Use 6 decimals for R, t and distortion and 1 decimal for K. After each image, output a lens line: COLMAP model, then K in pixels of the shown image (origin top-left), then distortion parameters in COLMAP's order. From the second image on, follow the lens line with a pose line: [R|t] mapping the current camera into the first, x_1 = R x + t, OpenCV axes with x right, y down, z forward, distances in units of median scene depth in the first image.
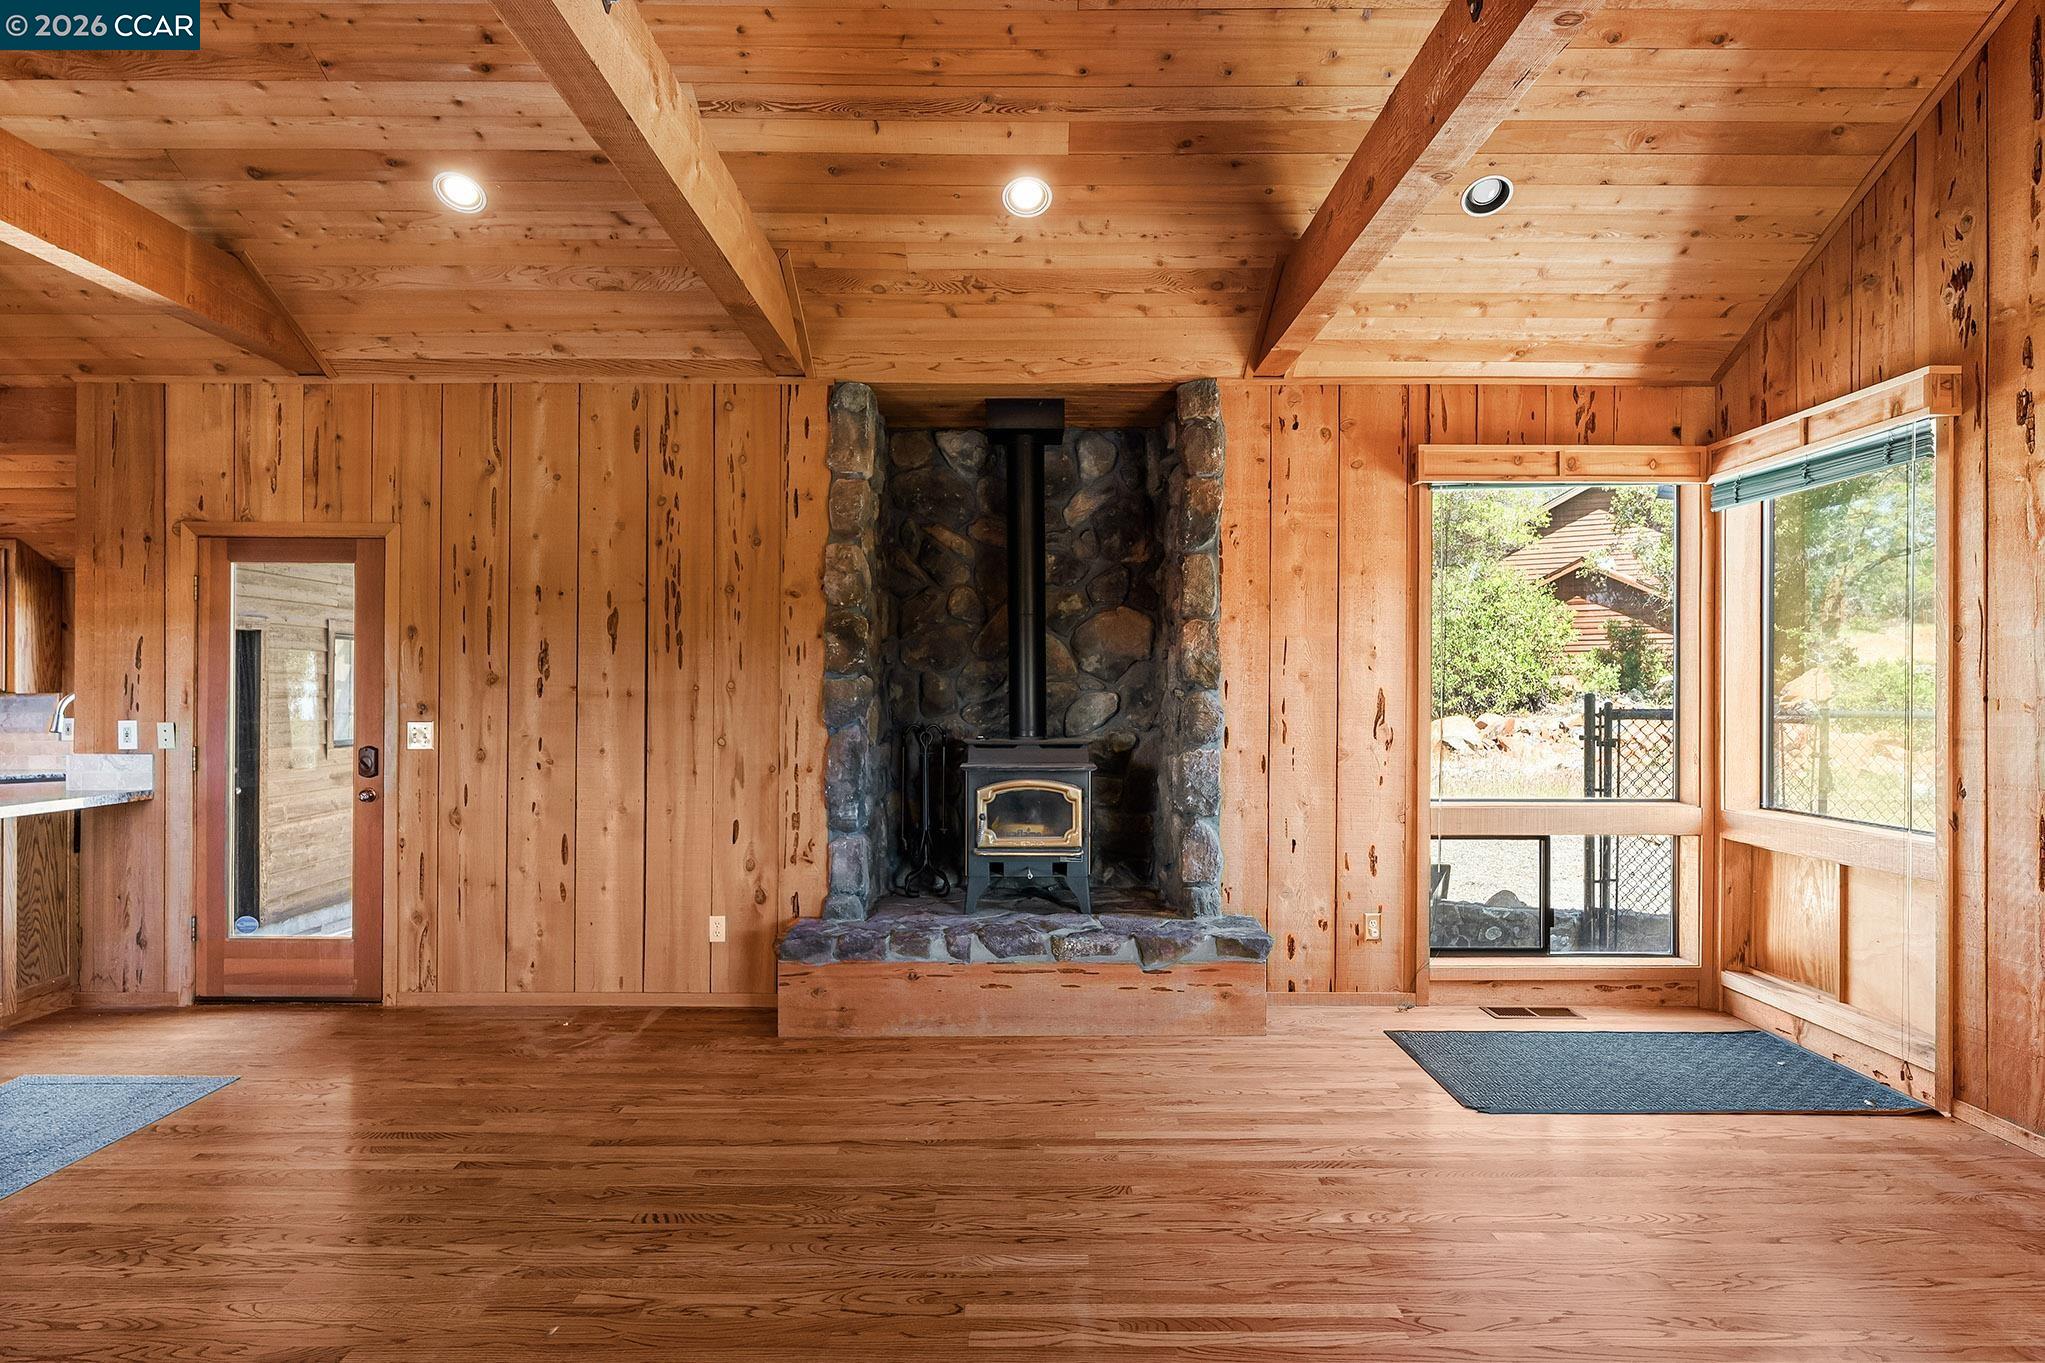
lens RADIAL K [[1172.1, 0, 1026.6], [0, 1172.1, 684.4], [0, 0, 1]] dist [-0.003687, 0.001777]
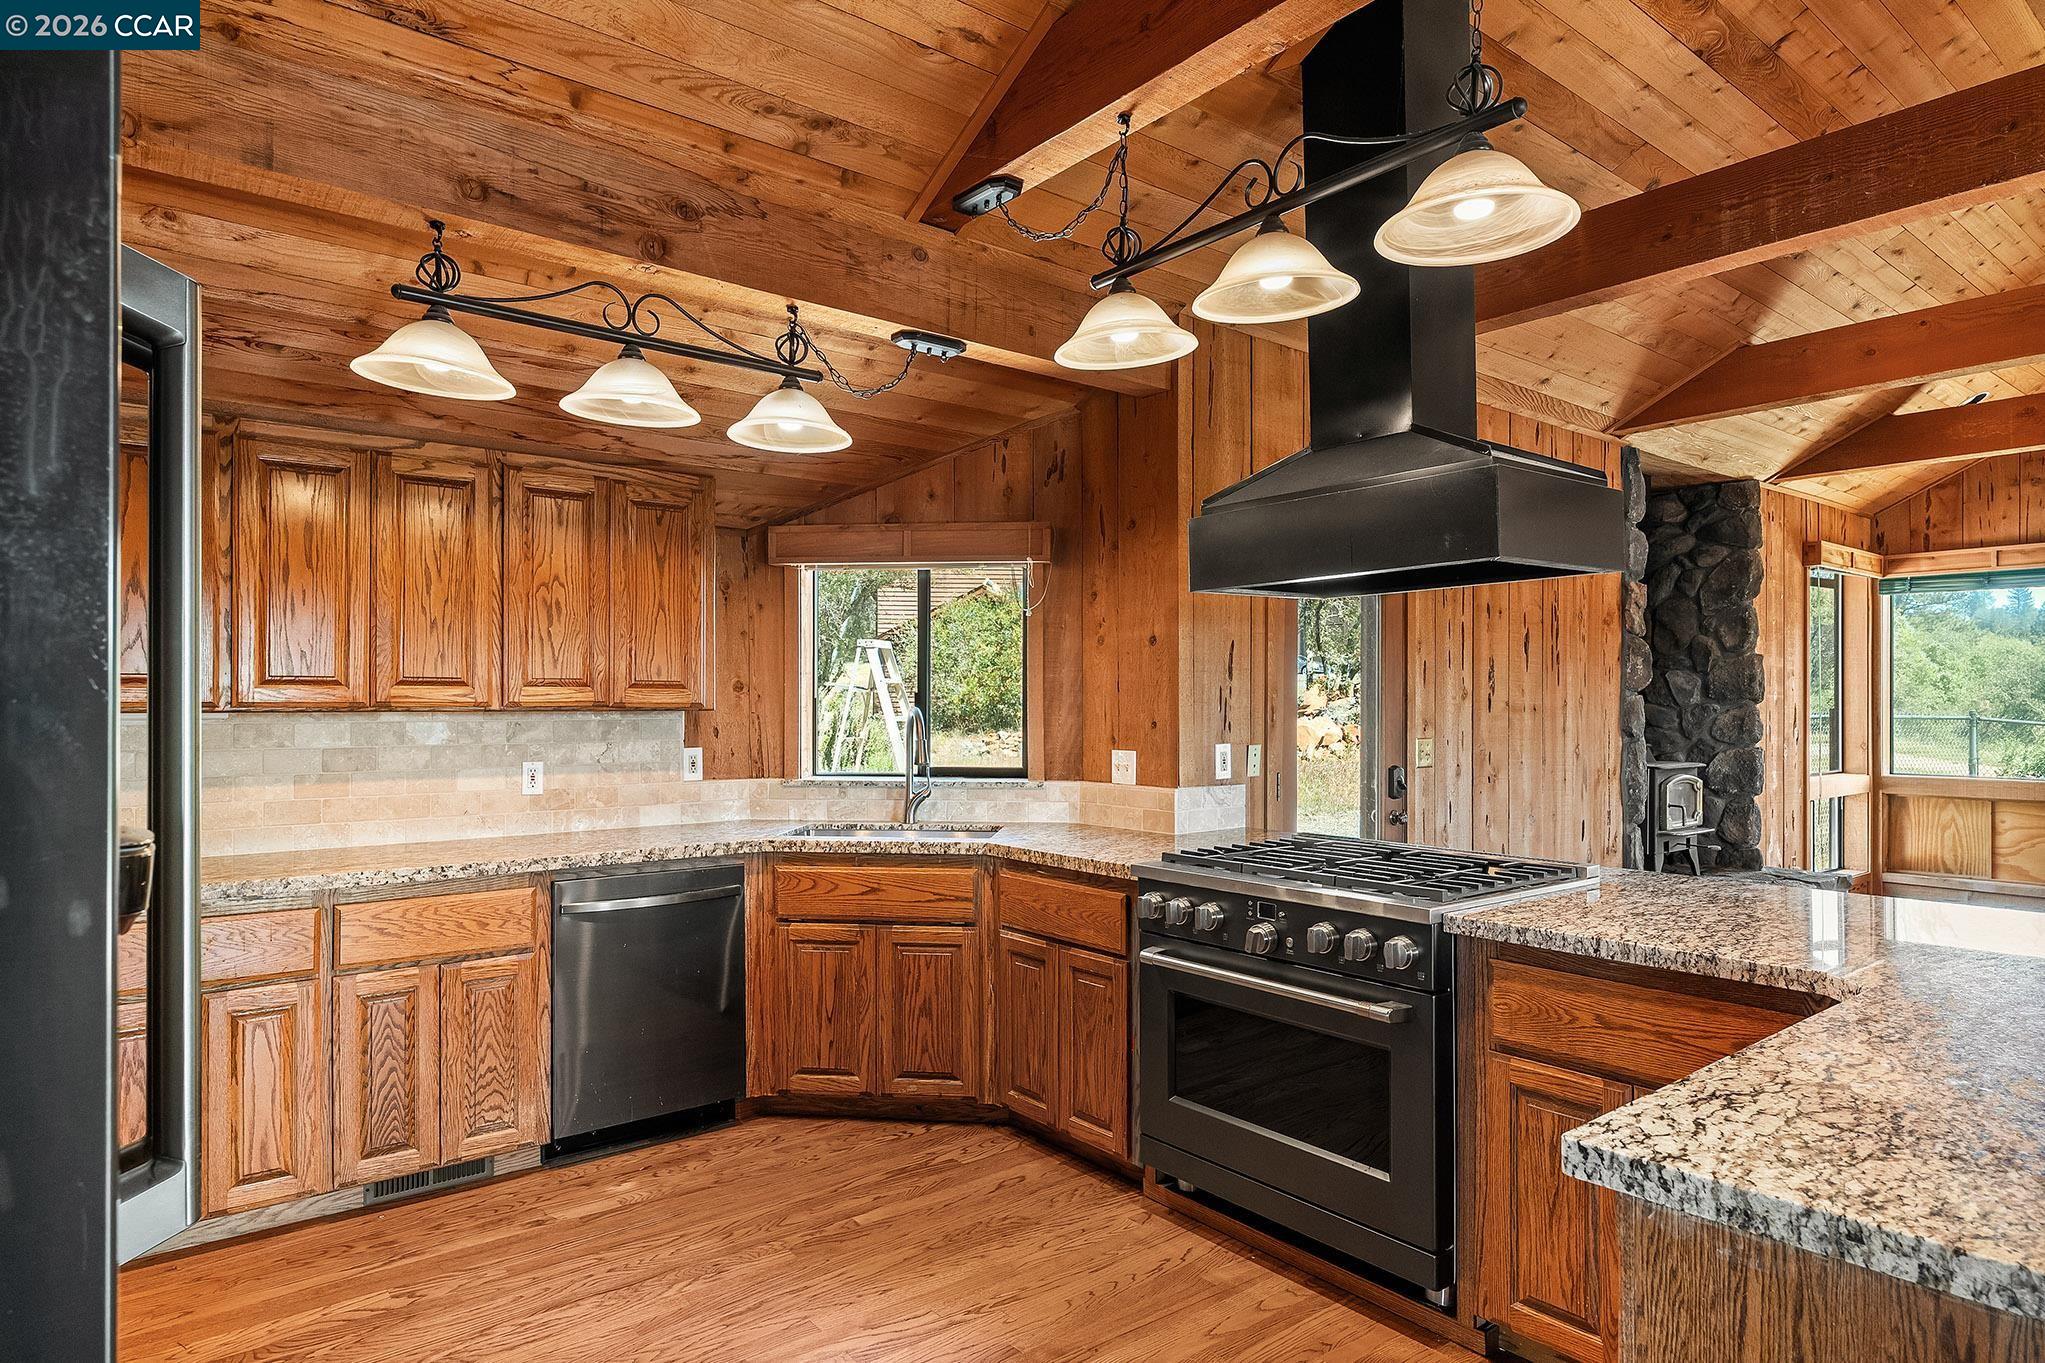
lens RADIAL K [[1172.1, 0, 1018.0], [0, 1172.1, 696.4], [0, 0, 1]] dist [-0.003687, 0.001777]
pose [[0.786499, 0.002596, 0.617586, -1.379193], [-0.003275, 0.999995, -0.000033, -0.001426], [-0.617583, -0.001997, 0.786503, 0.449722]]
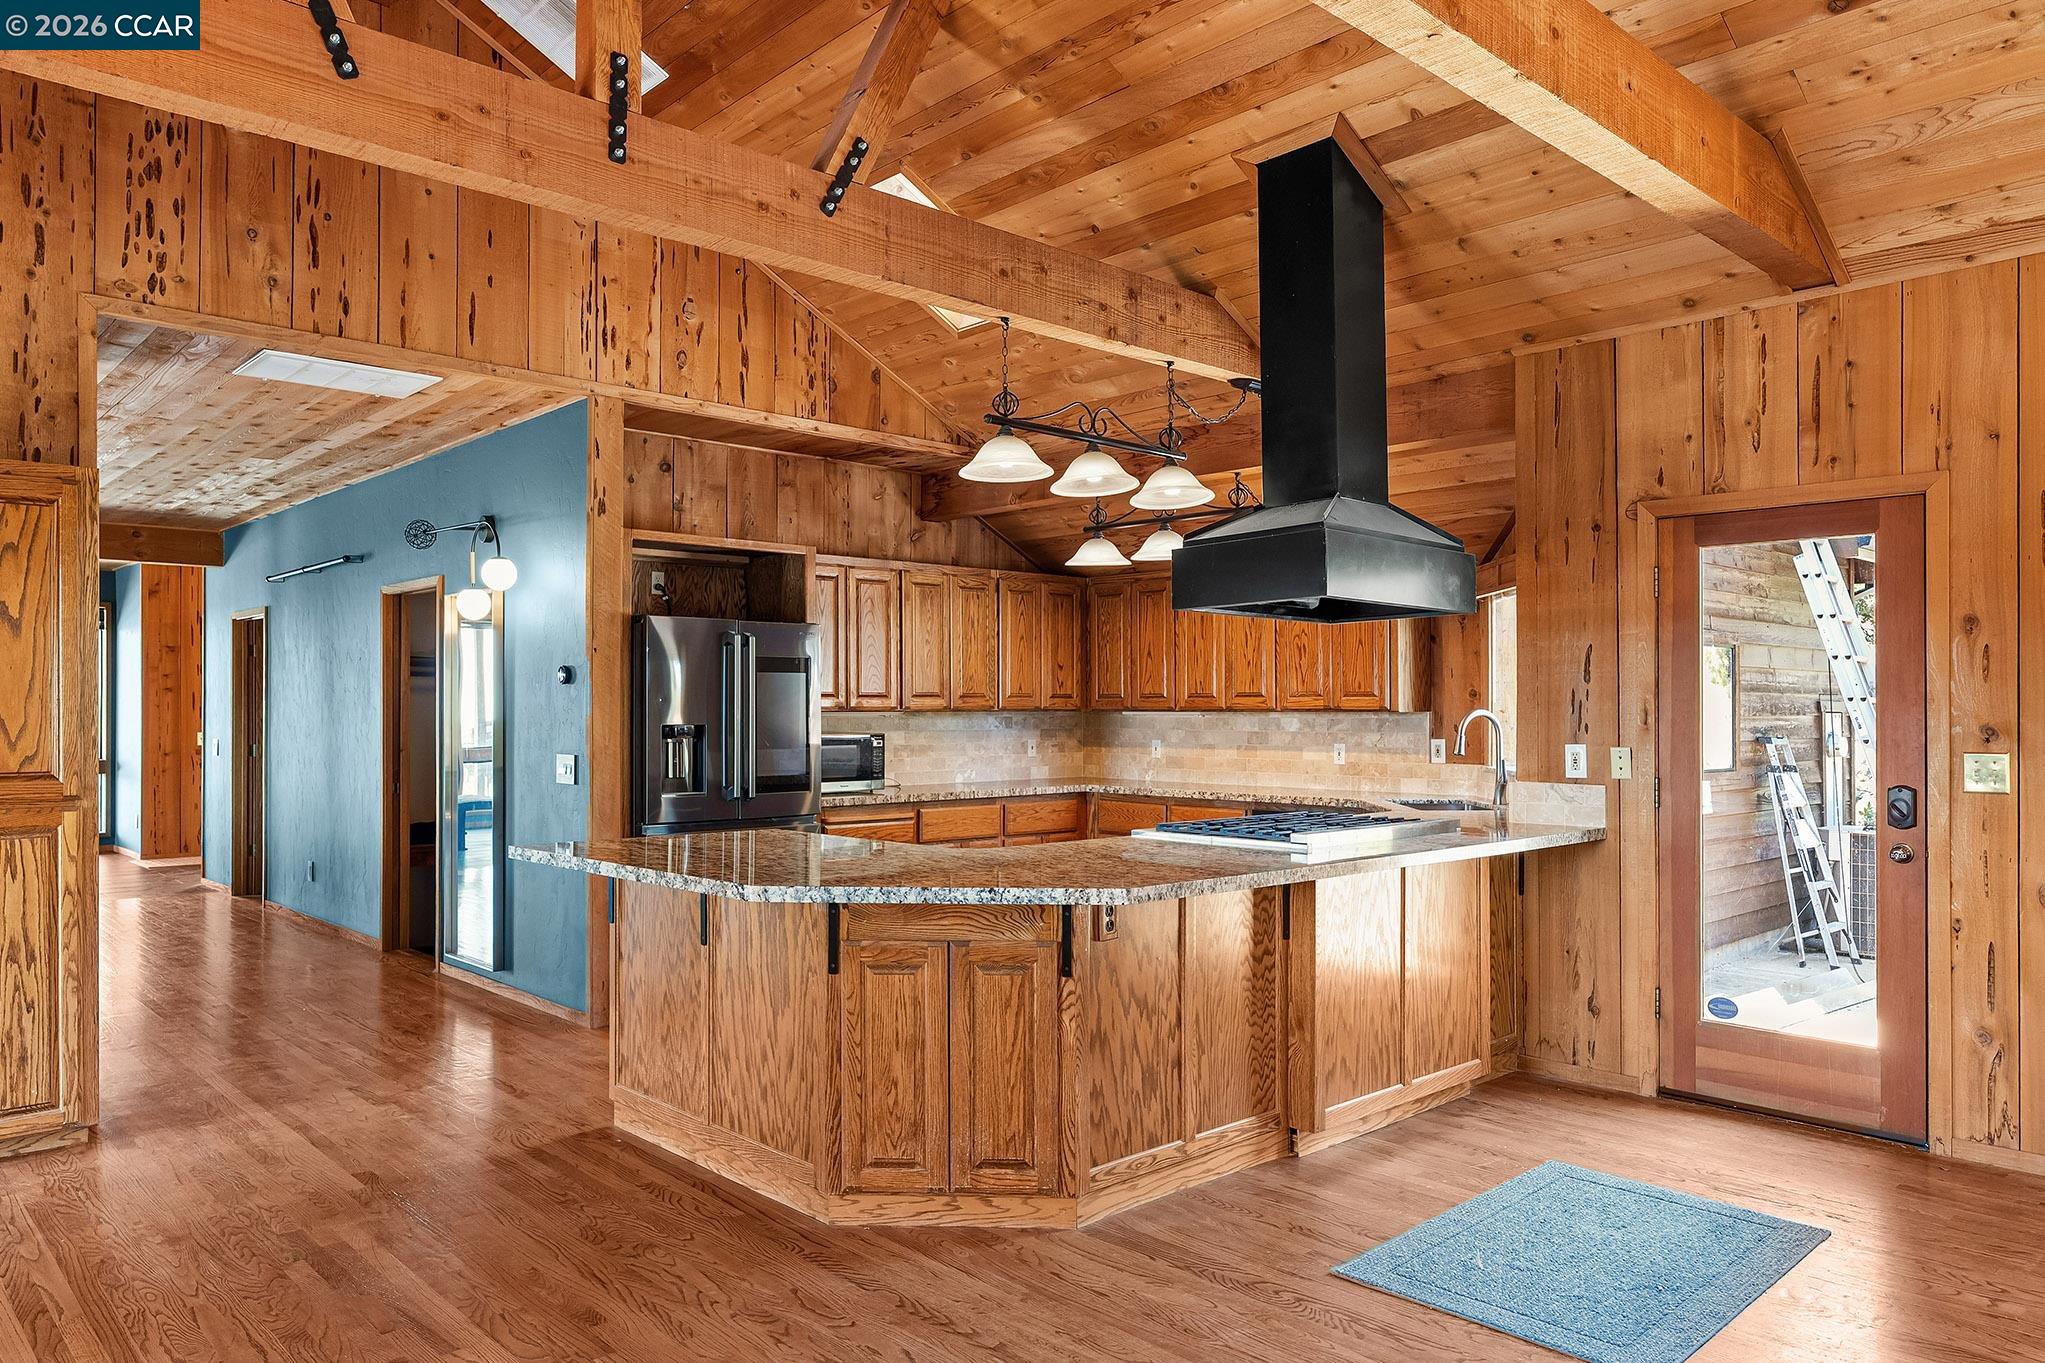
lens RADIAL K [[1382.9, 0, 1021.3], [0, 1382.9, 696.3], [0, 0, 1]] dist [-0.000316, -0.002949]
pose [[0.675933, -0.008416, -0.736915, -0.301871], [0.005929, 0.999965, -0.005982, -0.000164], [0.736939, -0.000325, 0.675959, 0.028865]]
